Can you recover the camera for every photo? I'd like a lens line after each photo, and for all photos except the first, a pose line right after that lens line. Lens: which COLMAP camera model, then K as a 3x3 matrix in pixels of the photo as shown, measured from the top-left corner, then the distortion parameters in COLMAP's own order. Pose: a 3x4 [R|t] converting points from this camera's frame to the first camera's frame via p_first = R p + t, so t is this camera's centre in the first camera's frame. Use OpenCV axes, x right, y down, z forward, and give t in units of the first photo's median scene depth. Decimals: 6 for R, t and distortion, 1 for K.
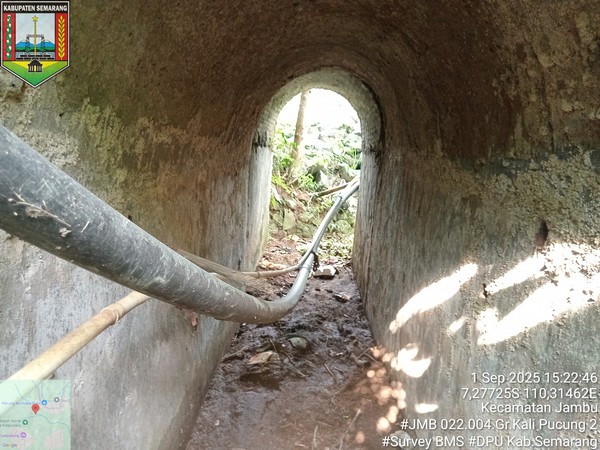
lens RADIAL K [[450.8, 0, 295.9], [0, 450.8, 223.8], [0, 0, 1]] dist [0.043156, -0.109064]
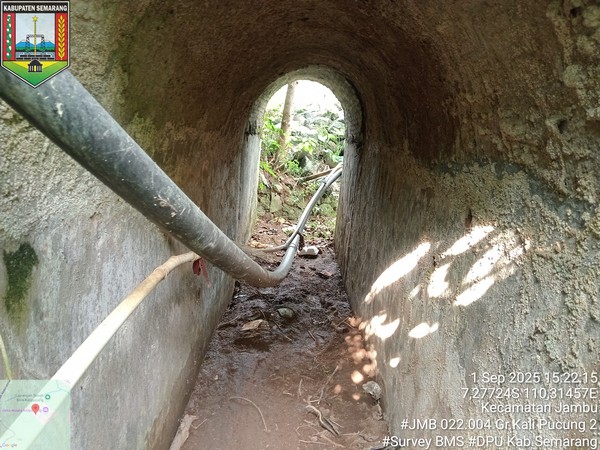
lens RADIAL K [[450.8, 0, 295.9], [0, 450.8, 223.8], [0, 0, 1]] dist [0.043156, -0.109064]
pose [[0.999230, 0.011742, 0.037449, -0.014349], [-0.013193, 0.999163, 0.038715, -0.003475], [-0.036963, -0.039179, 0.998548, -0.134011]]
